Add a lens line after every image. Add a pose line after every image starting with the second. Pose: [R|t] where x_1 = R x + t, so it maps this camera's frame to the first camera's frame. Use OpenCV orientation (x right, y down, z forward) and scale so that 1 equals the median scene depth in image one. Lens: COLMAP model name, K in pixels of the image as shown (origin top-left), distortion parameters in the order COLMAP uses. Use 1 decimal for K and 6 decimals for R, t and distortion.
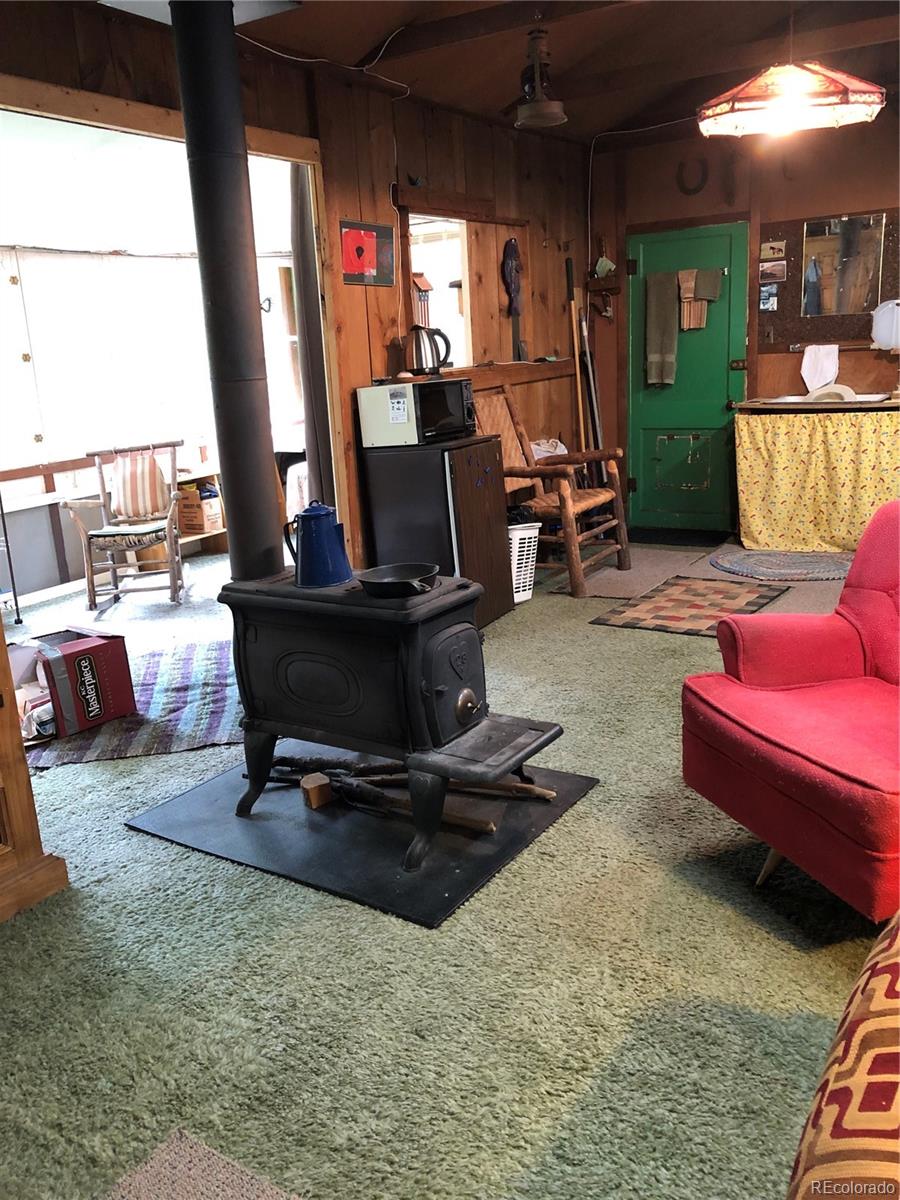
lens RADIAL K [[978.4, 0, 450.0], [0, 978.4, 600.0], [0, 0, 1]] dist [0.000147, 0.009218]
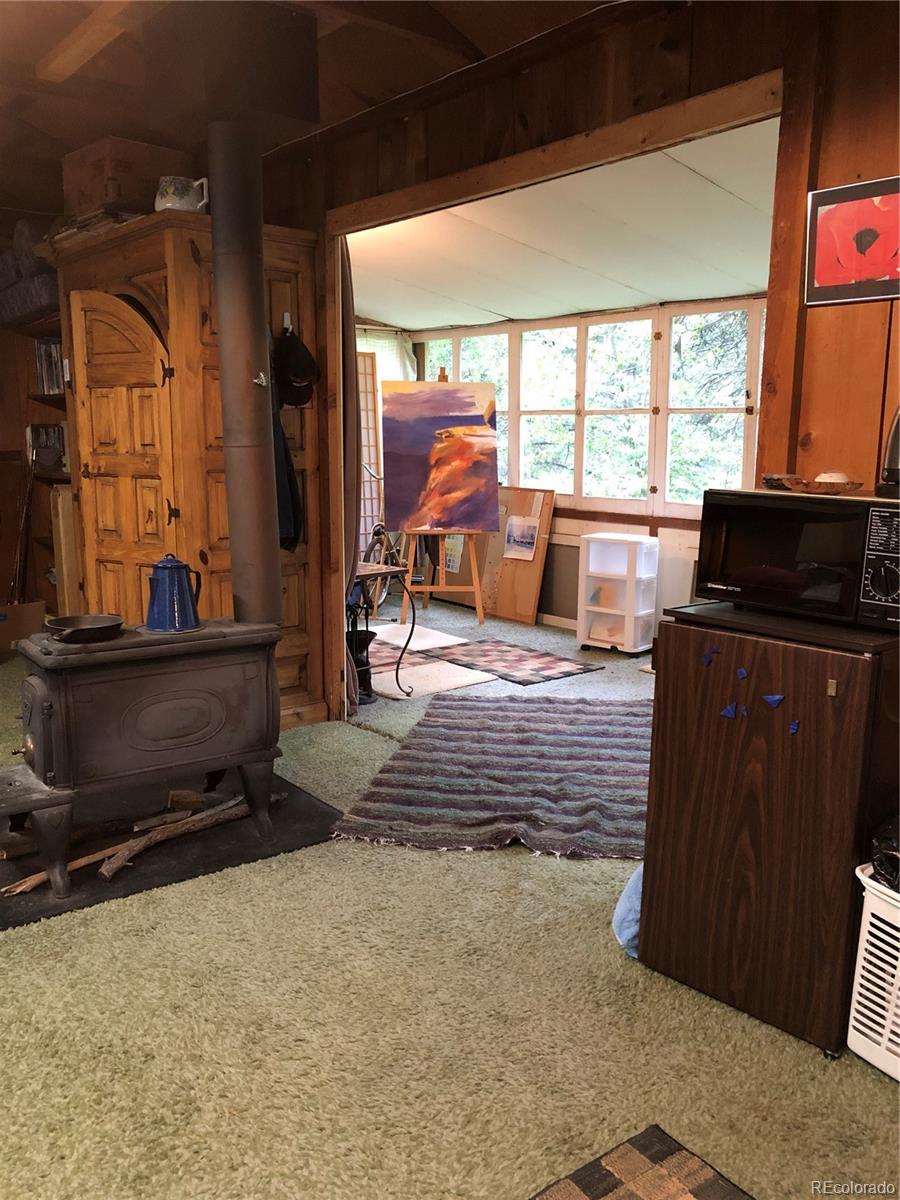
lens RADIAL K [[967.3, 0, 450.3], [0, 967.3, 596.2], [0, 0, 1]] dist [0.050991, -0.069132]
pose [[-0.322699, 0.220335, -0.920499, 0.561542], [-0.215748, 0.929802, 0.298197, -0.323075], [0.921585, 0.294823, -0.252509, 1.115064]]
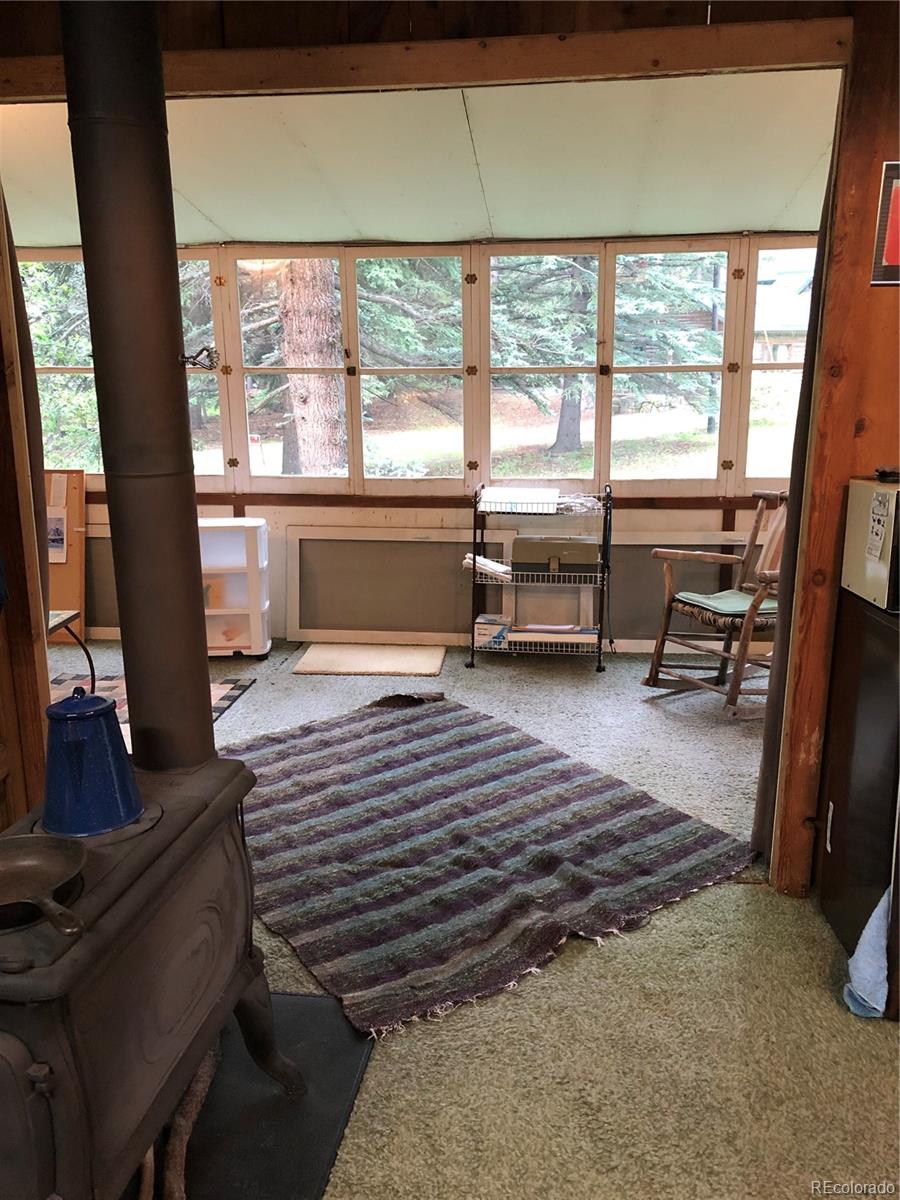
lens RADIAL K [[967.3, 0, 450.3], [0, 967.3, 596.2], [0, 0, 1]] dist [0.050991, -0.069132]
pose [[0.431841, 0.268701, -0.860995, 0.323411], [-0.240053, 0.954403, 0.177450, -0.224383], [0.869418, 0.130054, 0.476653, 0.632273]]
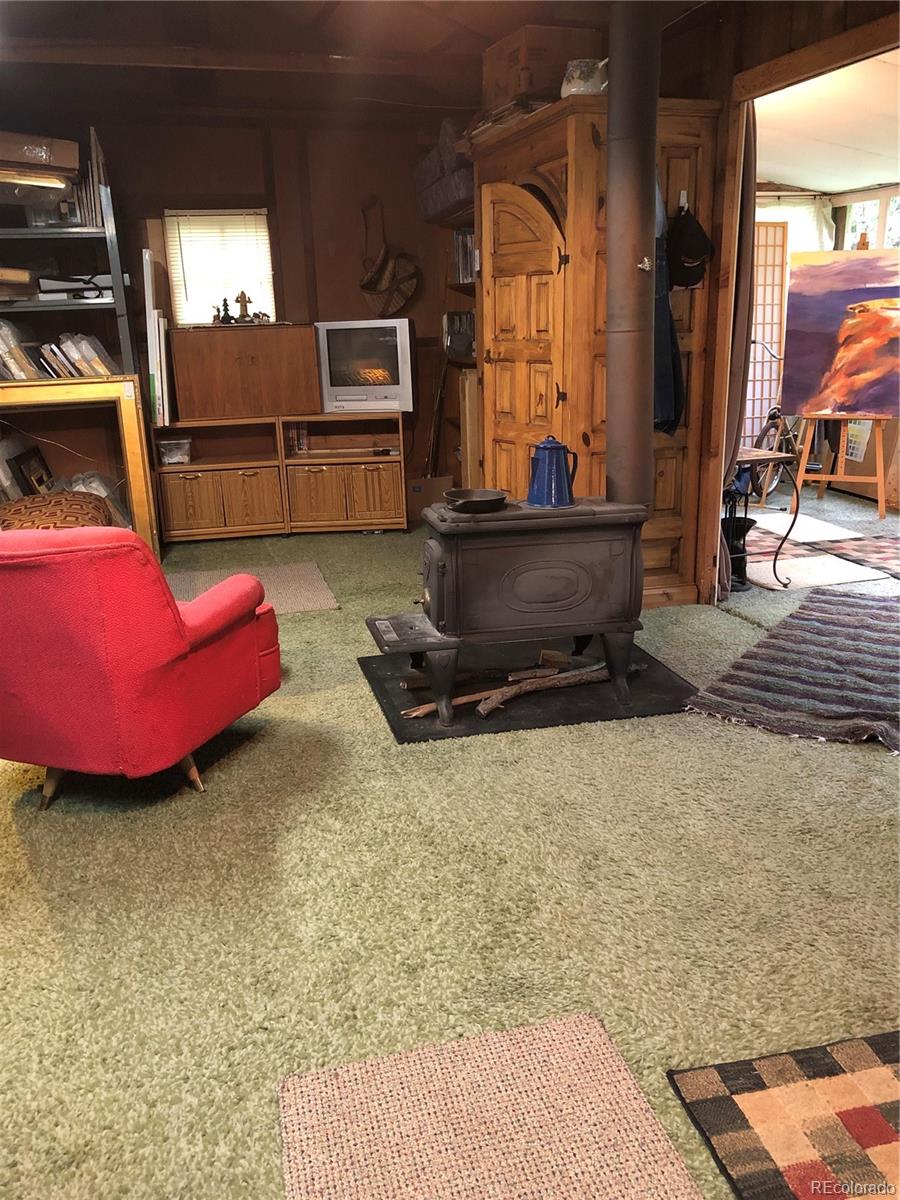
lens RADIAL K [[967.3, 0, 450.3], [0, 967.3, 596.2], [0, 0, 1]] dist [0.050991, -0.069132]
pose [[-0.668699, 0.283401, -0.687405, 0.588453], [-0.117132, 0.872815, 0.473786, -0.341255], [0.734249, 0.397338, -0.550455, 1.157515]]
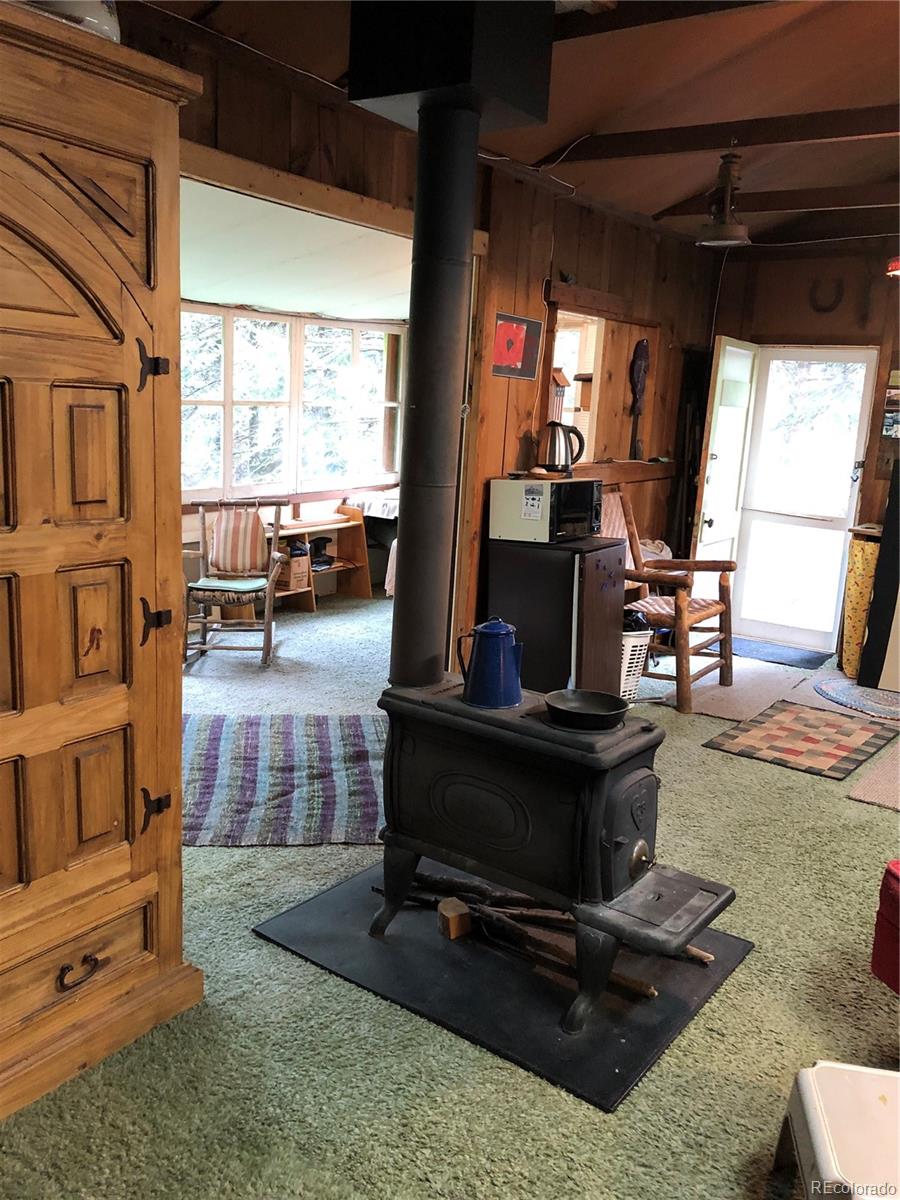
lens RADIAL K [[974.3, 0, 451.7], [0, 974.3, 604.0], [0, 0, 1]] dist [-0.001310, 0.005858]
pose [[0.993195, 0.114948, -0.018712, -0.115525], [-0.115708, 0.992195, -0.046483, -0.047153], [0.013223, 0.048332, 0.998744, 0.028106]]
